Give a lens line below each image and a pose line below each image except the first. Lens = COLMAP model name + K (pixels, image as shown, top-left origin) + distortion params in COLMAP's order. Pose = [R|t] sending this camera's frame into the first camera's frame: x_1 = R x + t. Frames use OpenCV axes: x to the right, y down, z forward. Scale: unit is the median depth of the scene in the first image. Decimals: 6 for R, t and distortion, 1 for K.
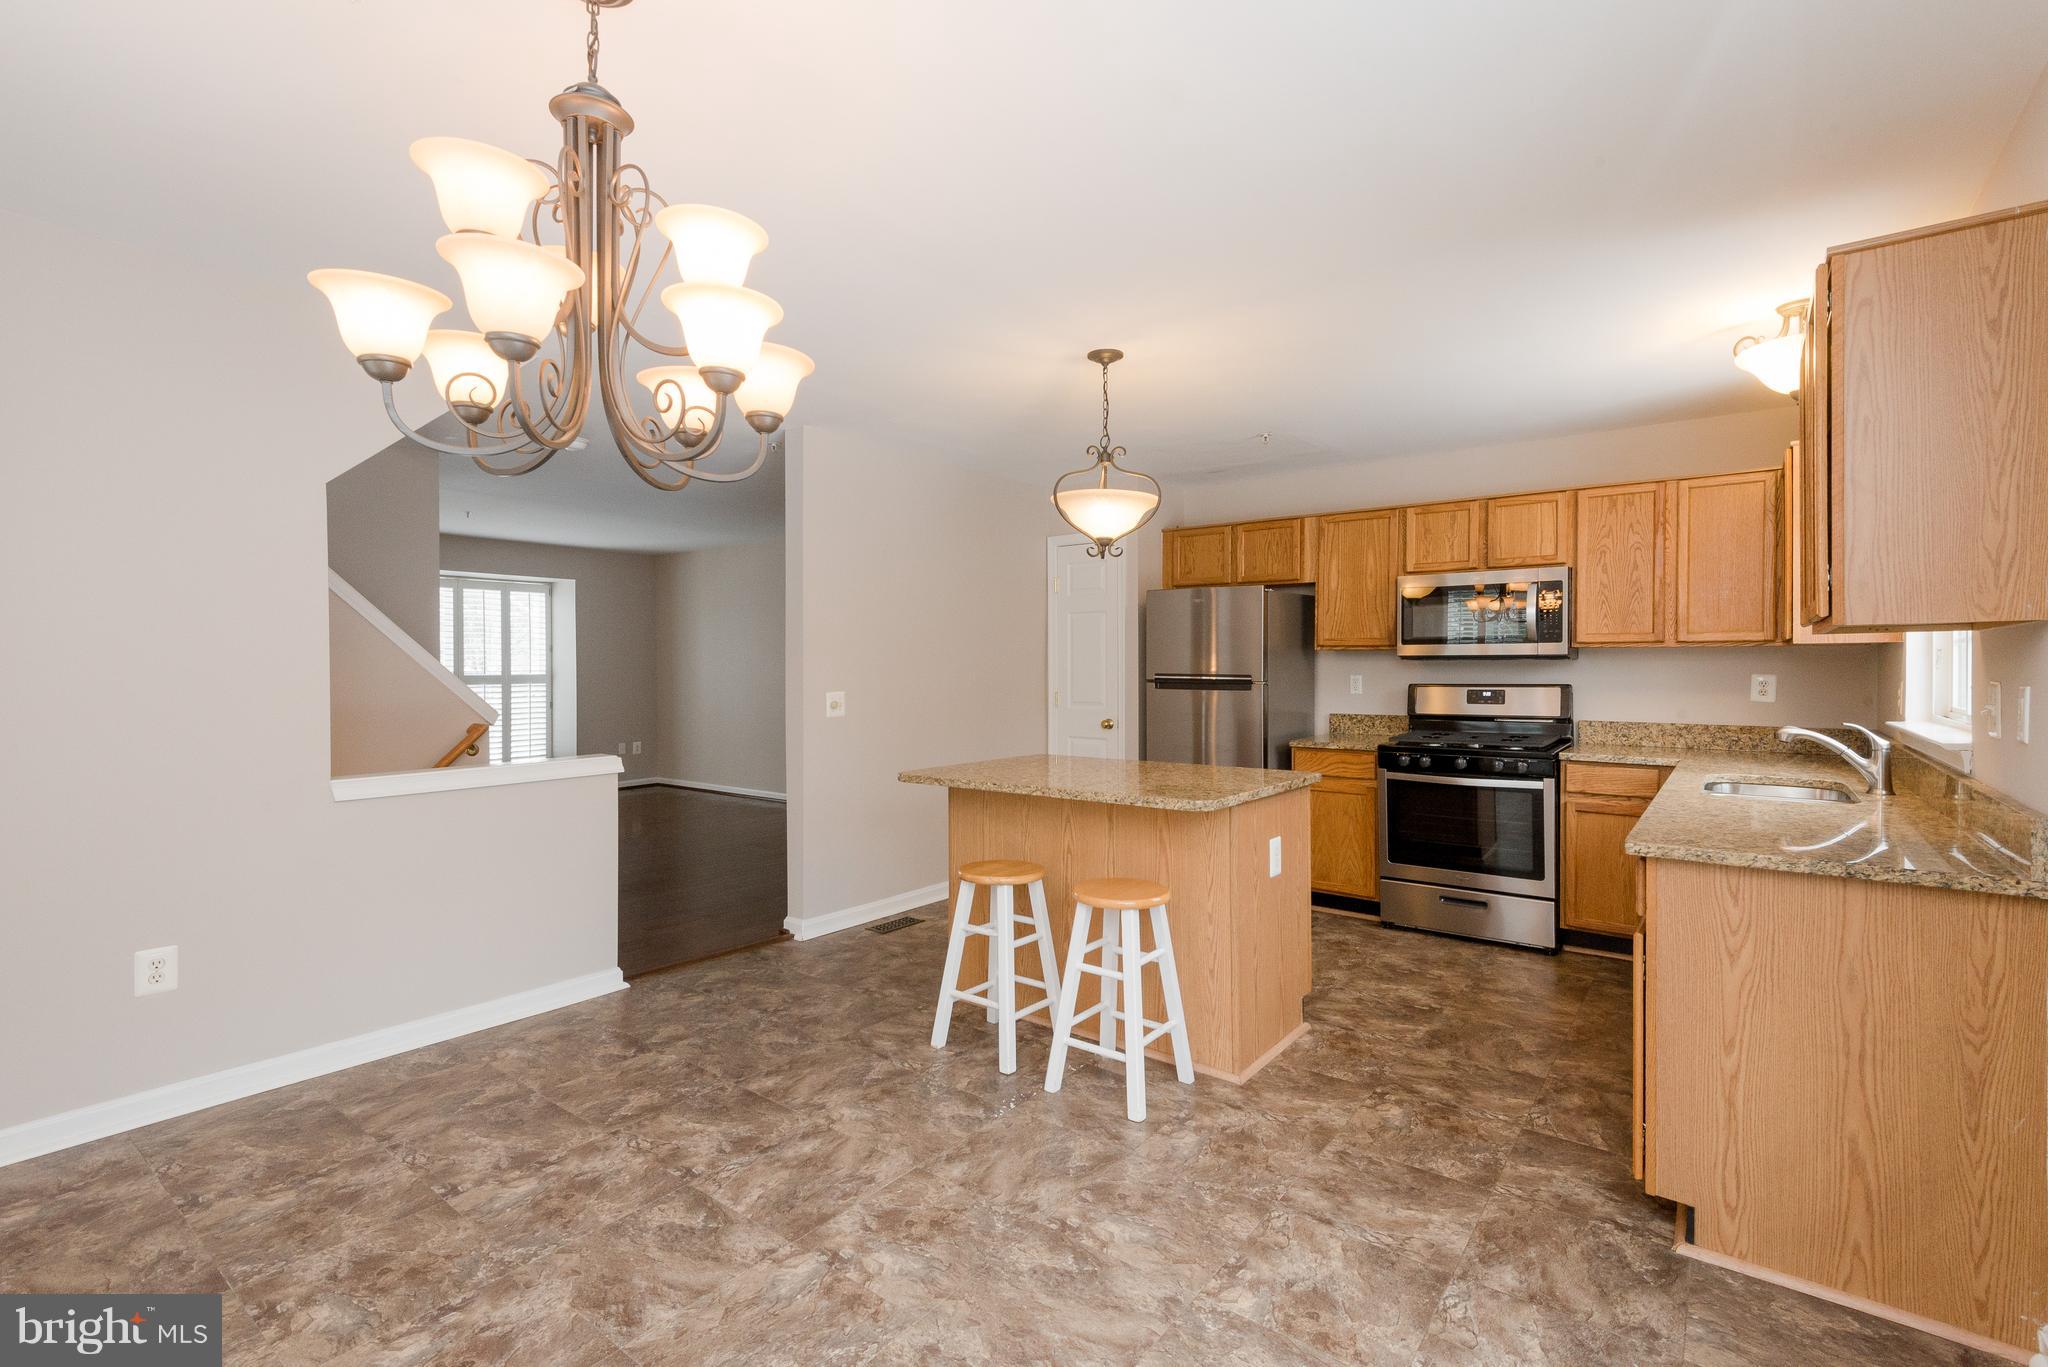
lens RADIAL K [[916.6, 0, 1019.5], [0, 916.6, 669.1], [0, 0, 1]] dist [0.022873, -0.000440]
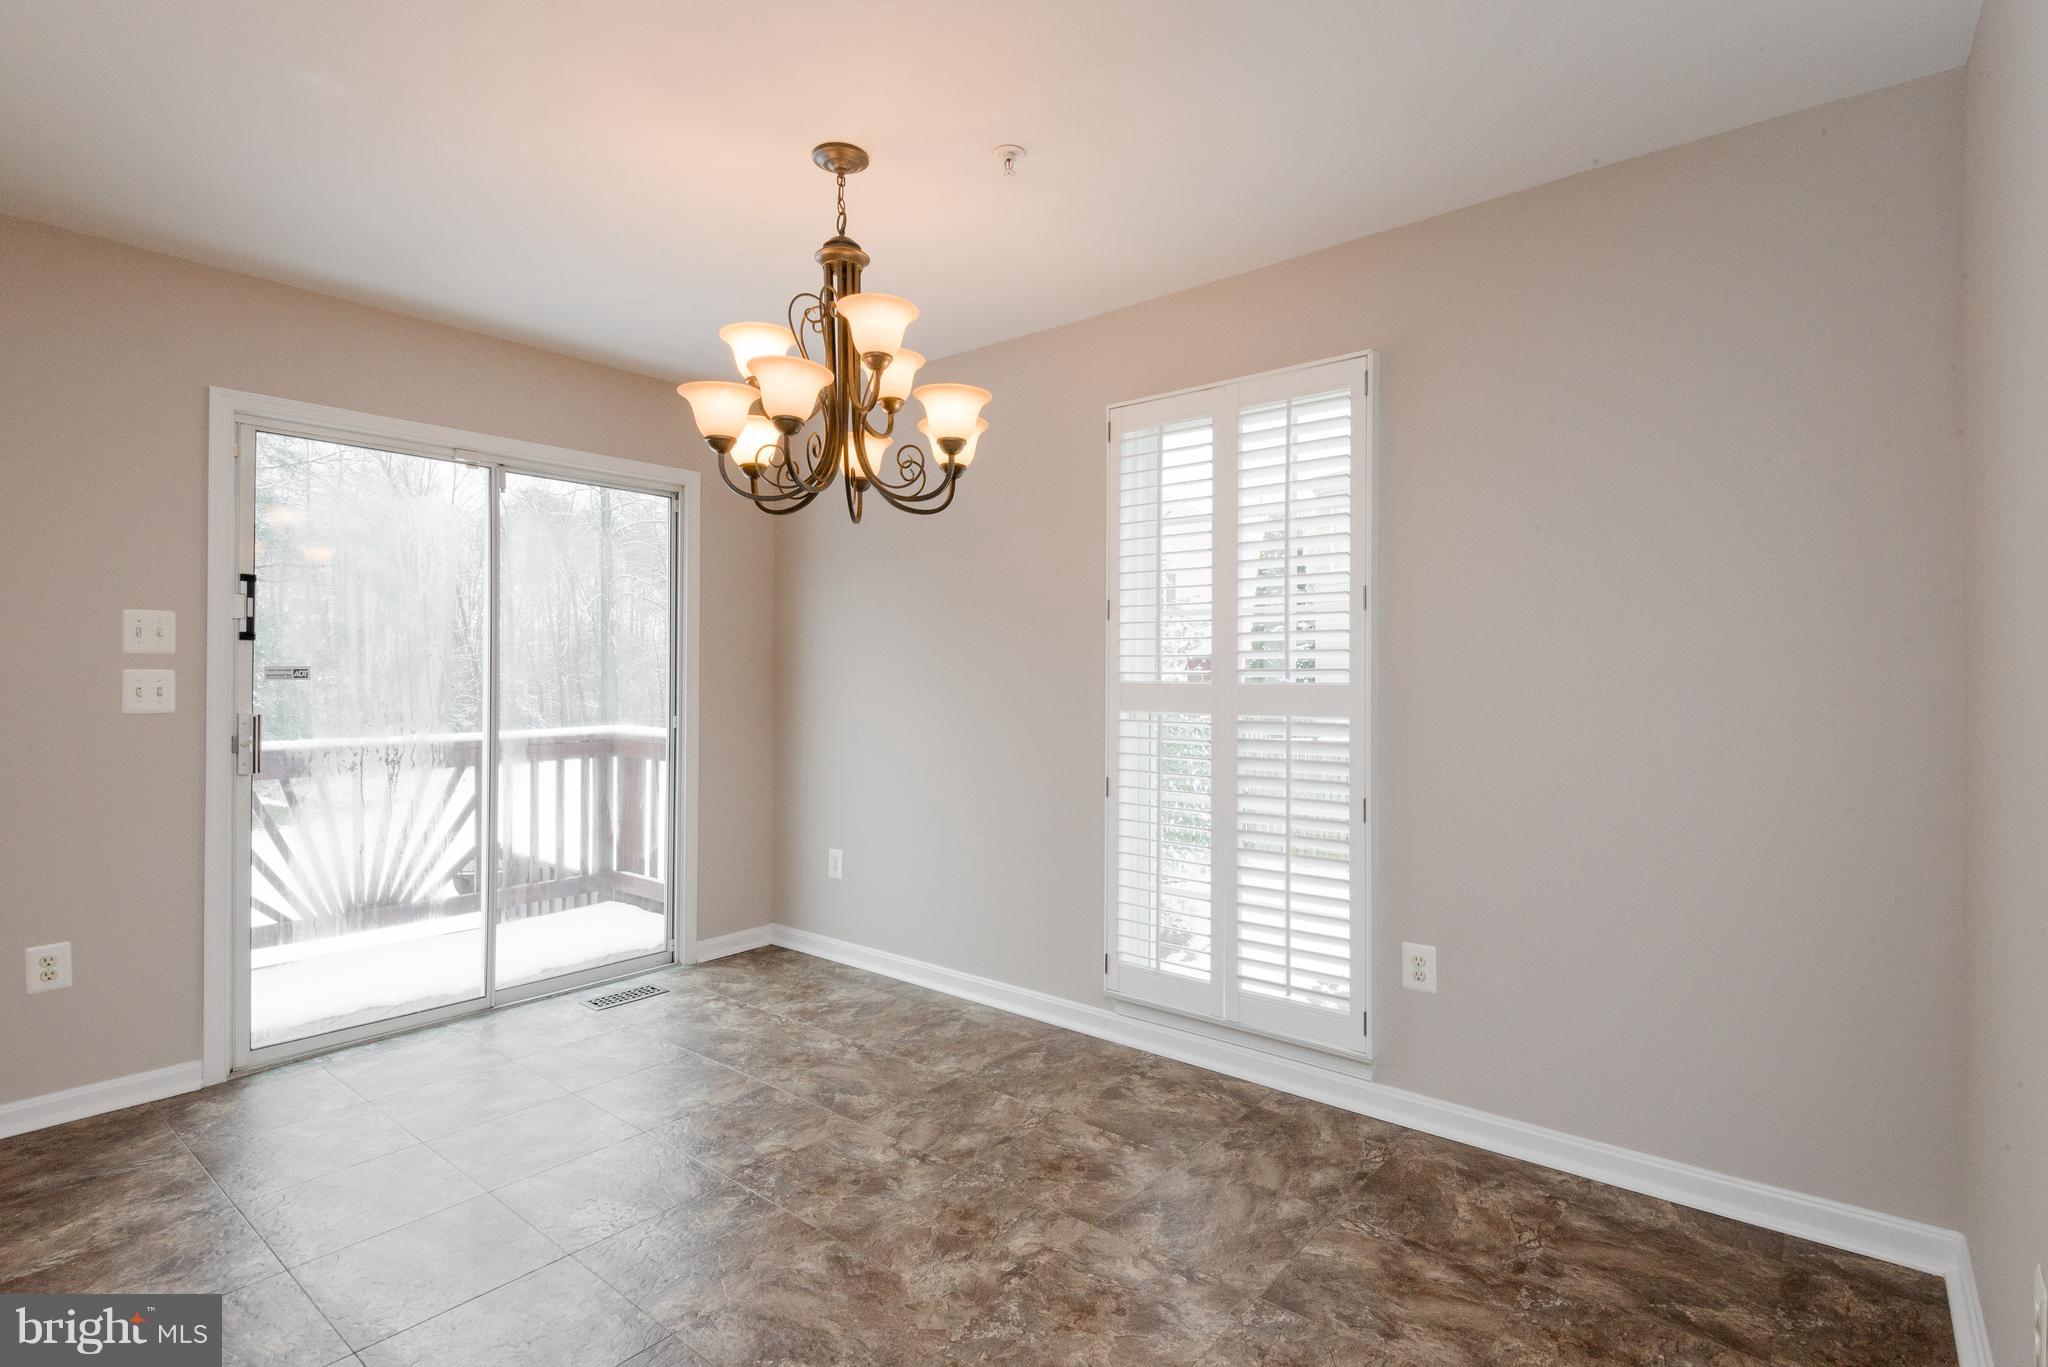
lens RADIAL K [[995.3, 0, 1024.0], [0, 995.3, 683.5], [0, 0, 1]] dist [0.002436, 0.000679]
pose [[-0.999451, 0.000877, 0.033126, -0.291554], [0.001283, 0.999924, 0.012244, 0.011442], [-0.033113, 0.012279, -0.999376, 0.924787]]
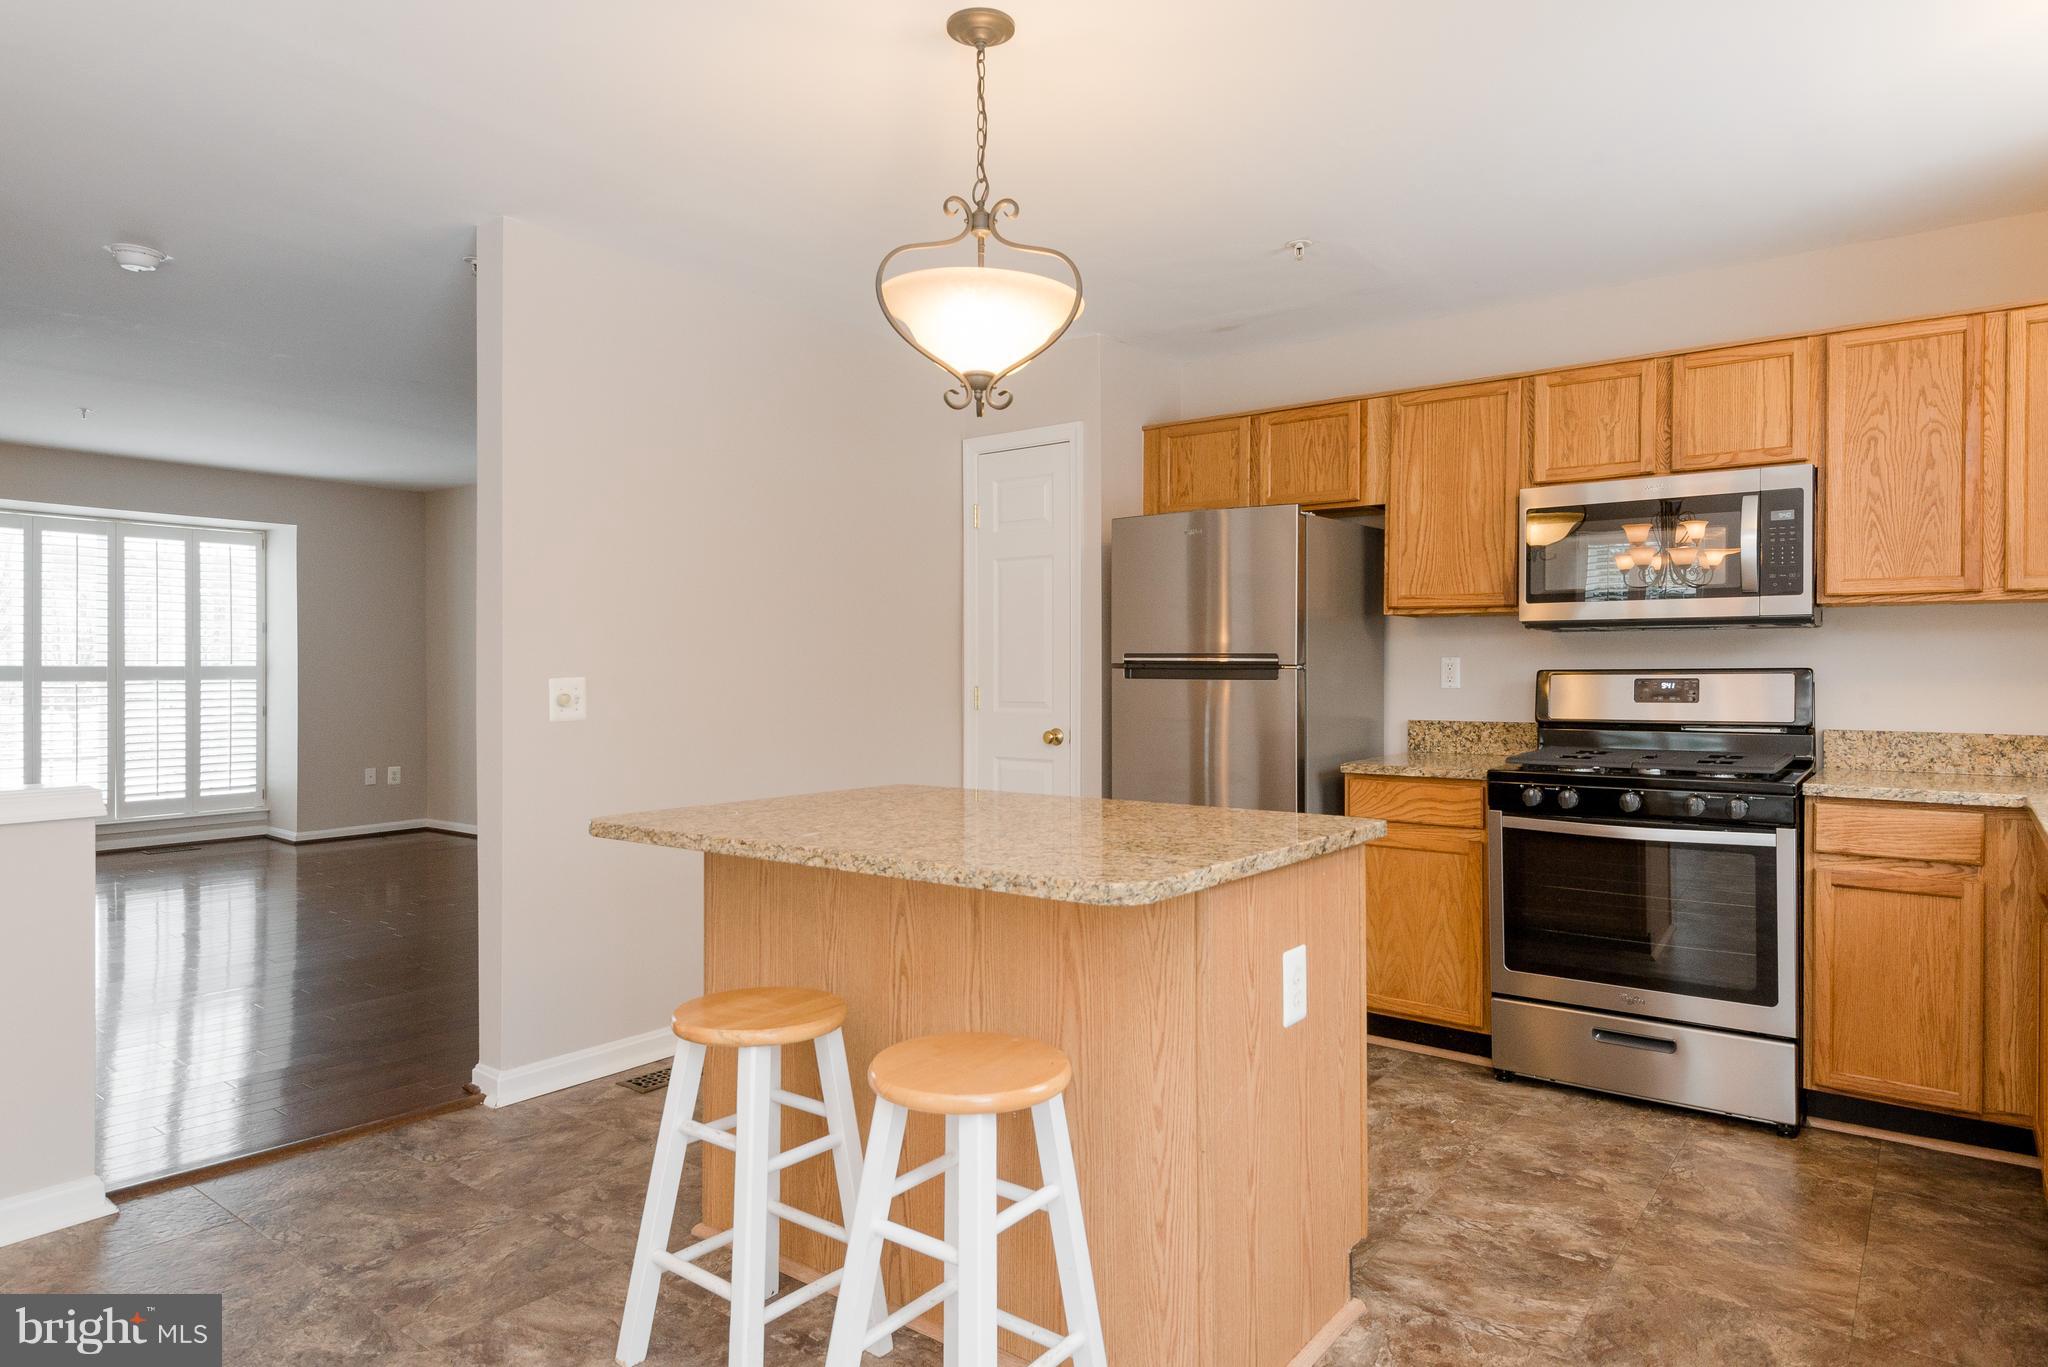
lens RADIAL K [[1206.0, 0, 1023.8], [0, 1206.0, 665.6], [0, 0, 1]] dist [0.015746, -0.000193]
pose [[0.999916, 0.003470, 0.012466, 0.088906], [-0.003377, 0.999967, -0.007439, 0.023995], [-0.012491, 0.007396, 0.999895, 0.246871]]
